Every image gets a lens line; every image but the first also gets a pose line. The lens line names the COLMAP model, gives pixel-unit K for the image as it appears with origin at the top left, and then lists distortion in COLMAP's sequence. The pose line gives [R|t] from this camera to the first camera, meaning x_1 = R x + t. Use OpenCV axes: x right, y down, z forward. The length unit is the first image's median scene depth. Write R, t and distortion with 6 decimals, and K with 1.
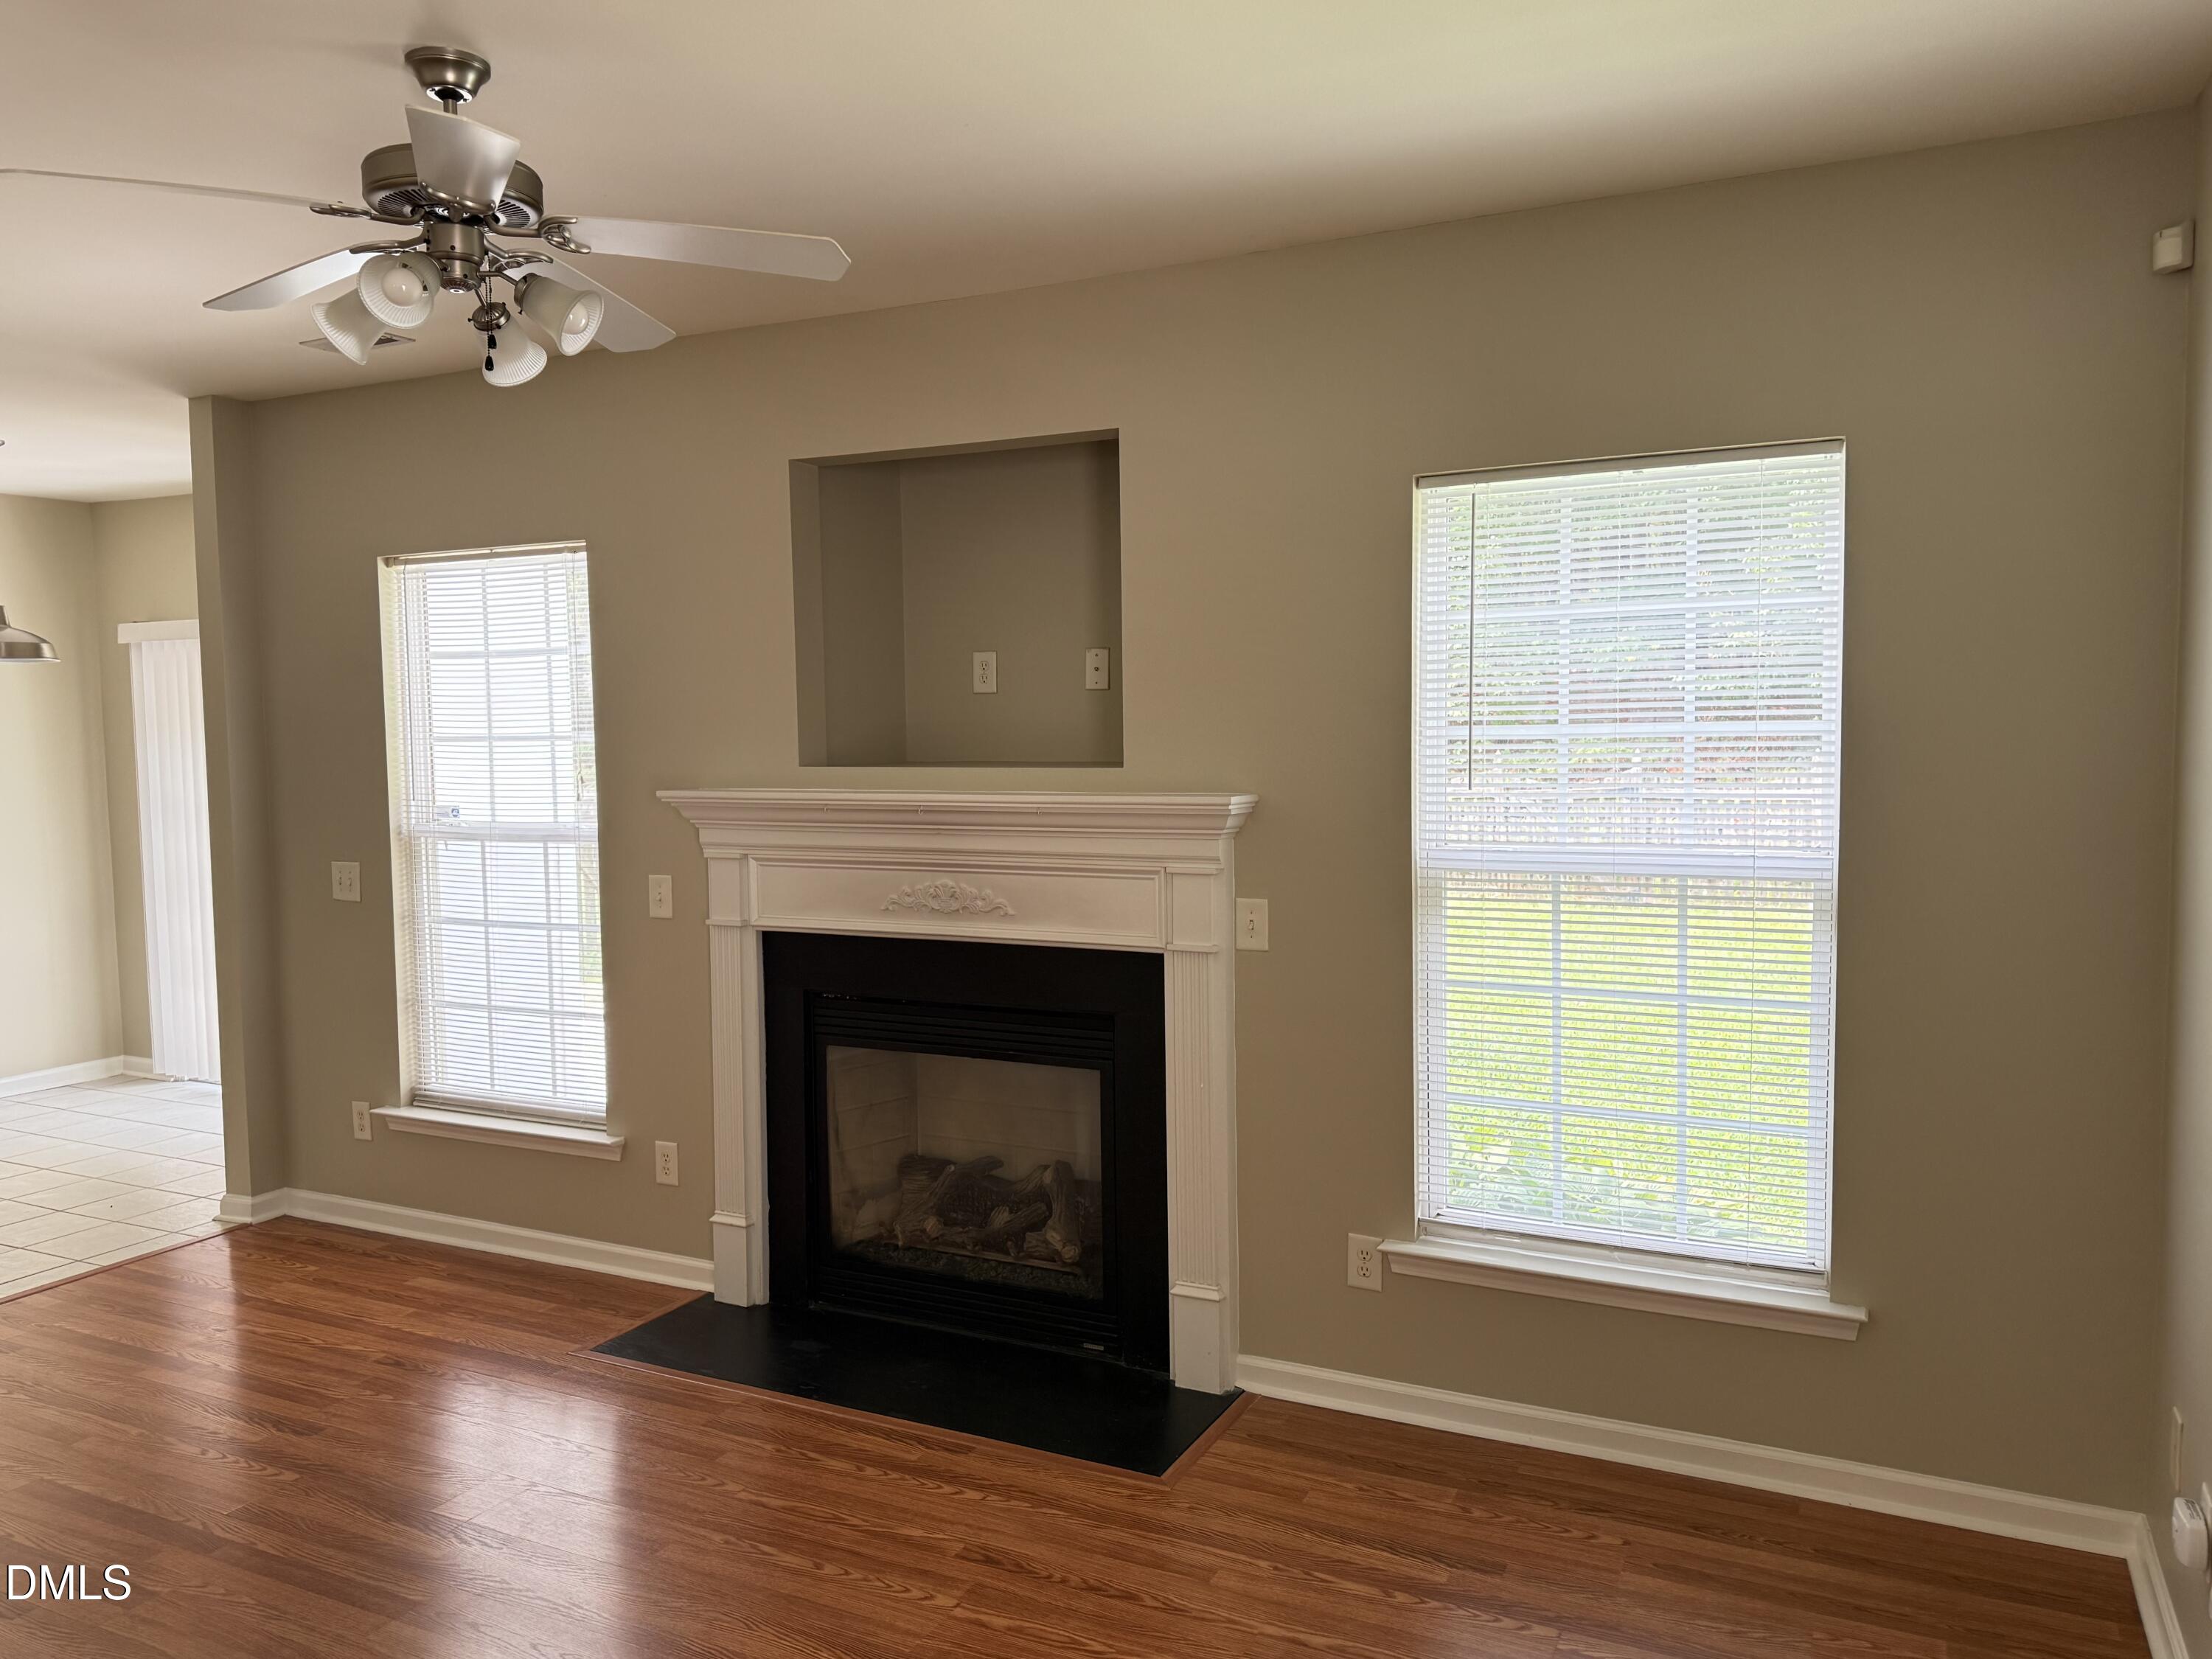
lens RADIAL K [[1618.5, 0, 1109.8], [0, 1618.5, 838.2], [0, 0, 1]] dist [0.005139, 0.000701]
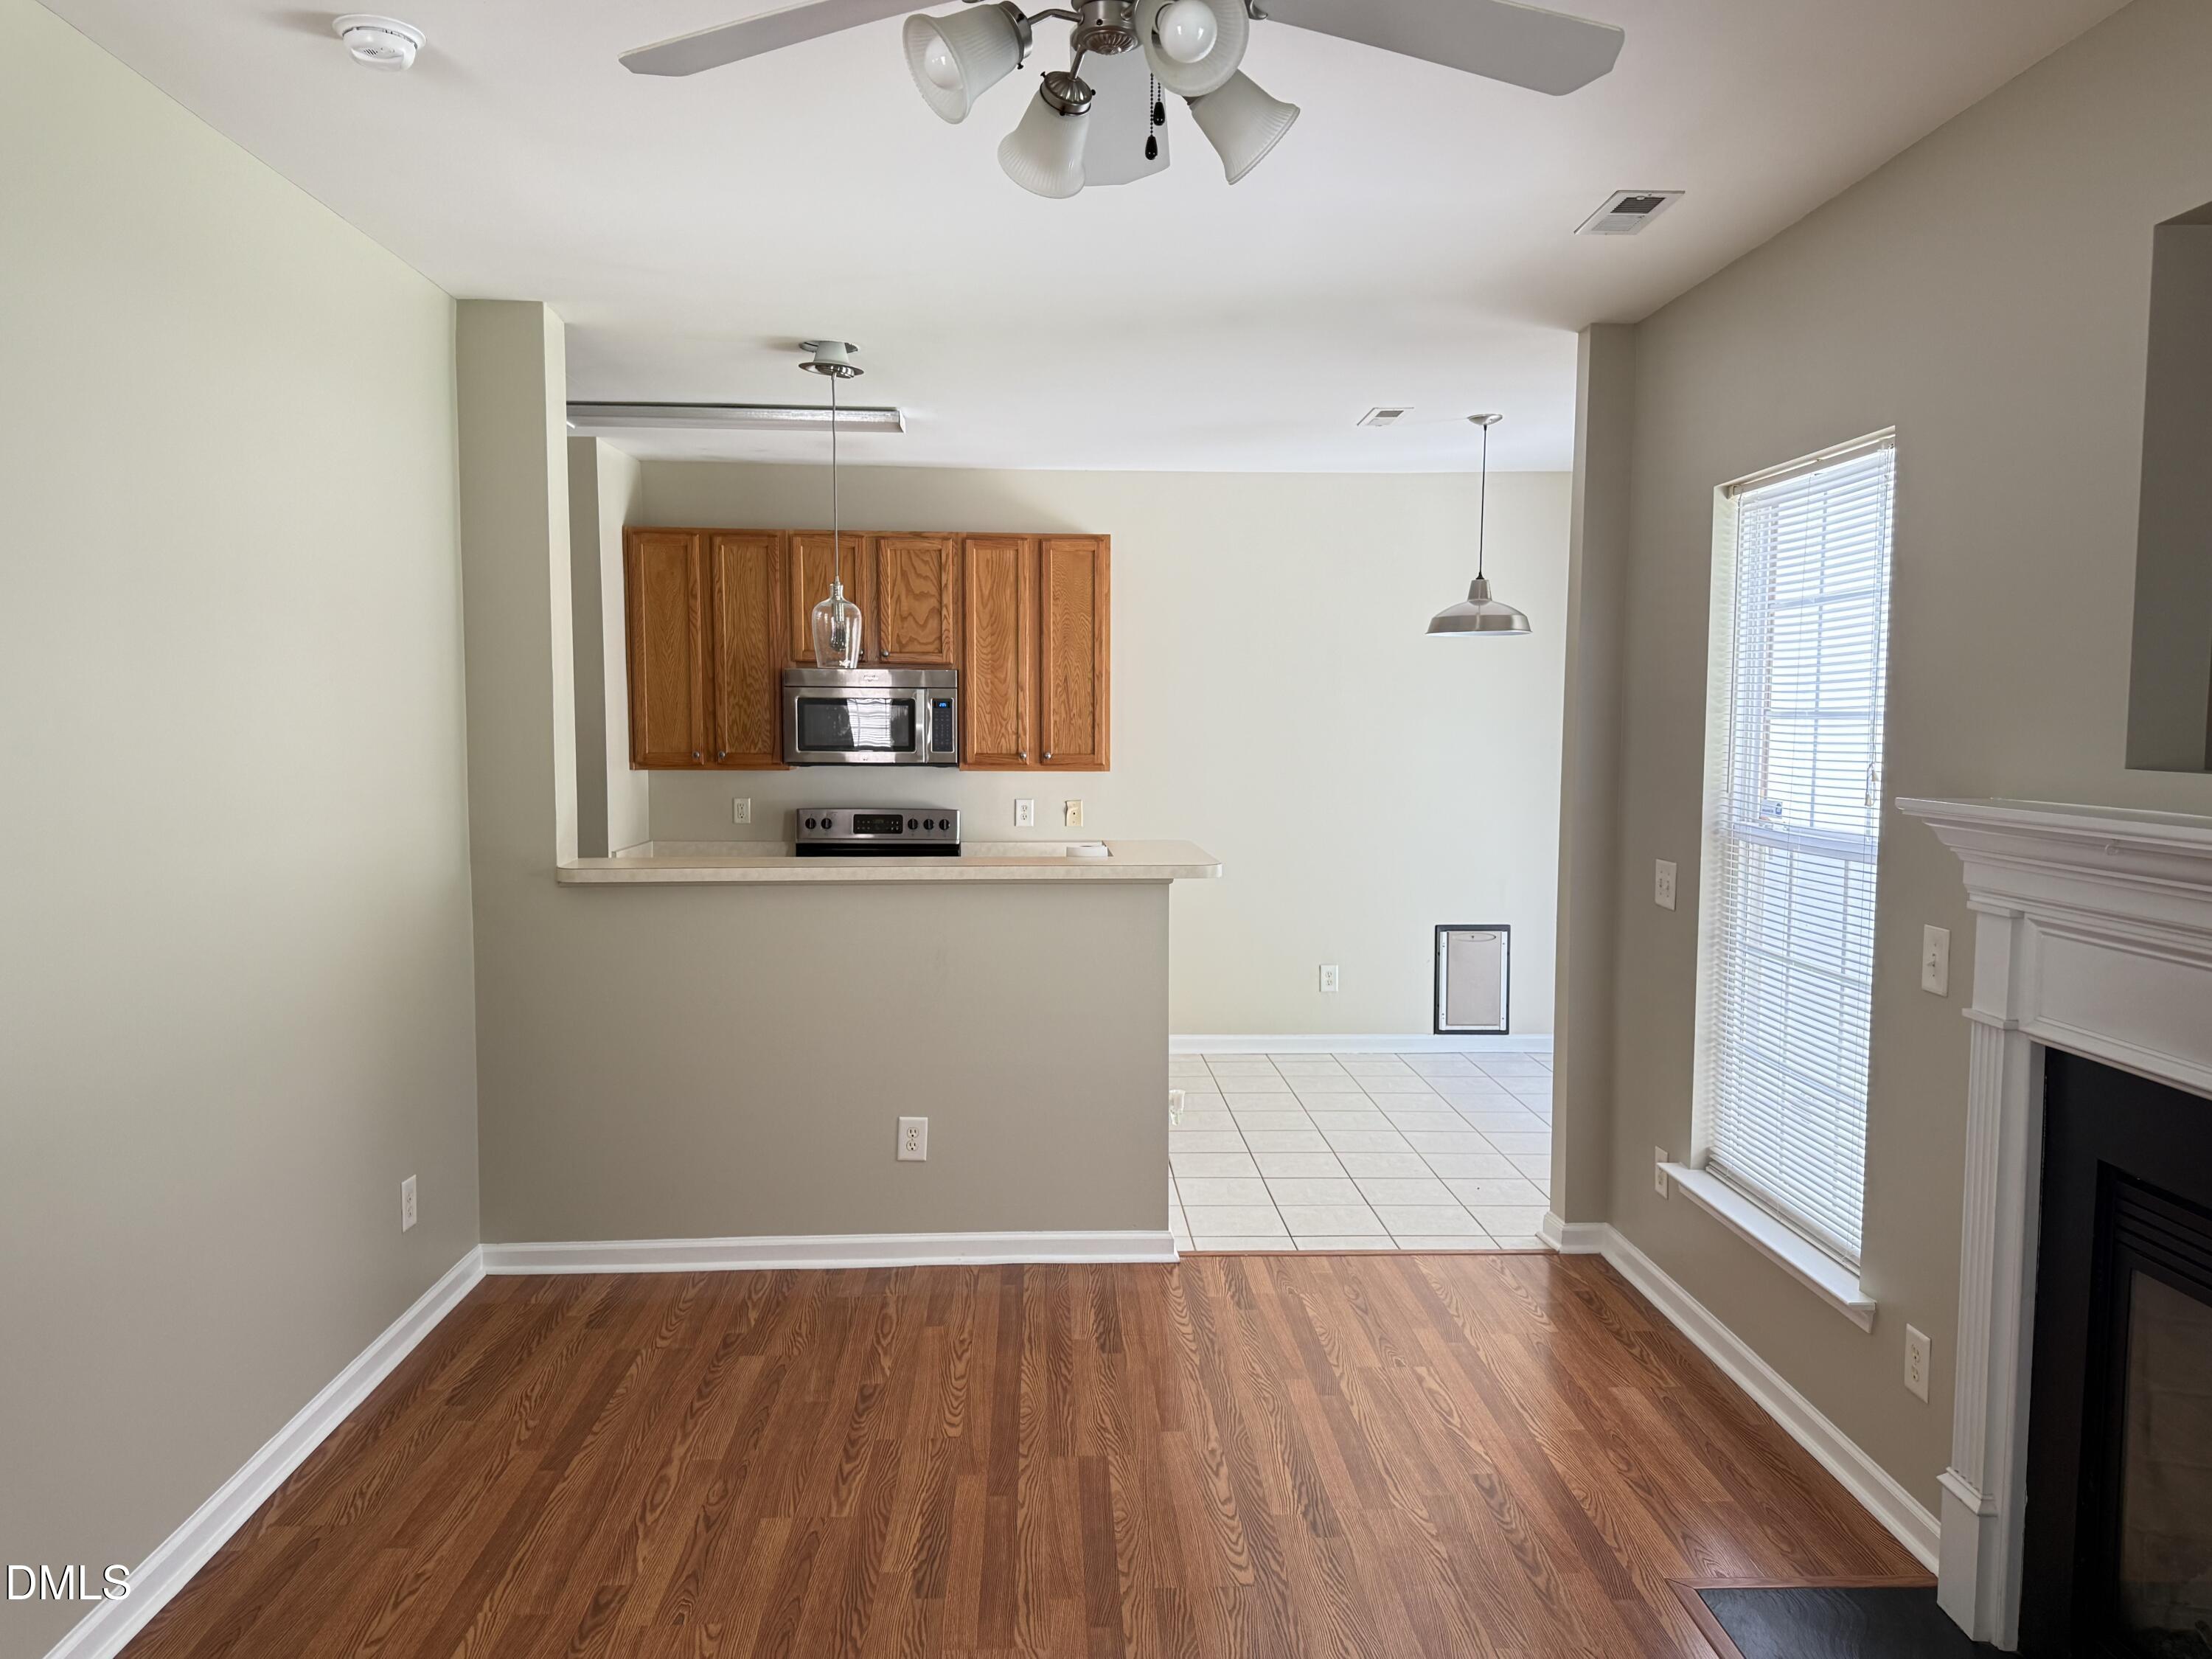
lens RADIAL K [[1593.5, 0, 1105.8], [0, 1593.5, 850.5], [0, 0, 1]] dist [0.000499, -0.001801]
pose [[0.480656, 0.085705, -0.872711, 0.115021], [-0.065576, 0.995939, 0.061690, -0.024958], [0.874454, 0.027578, 0.484324, 0.390823]]
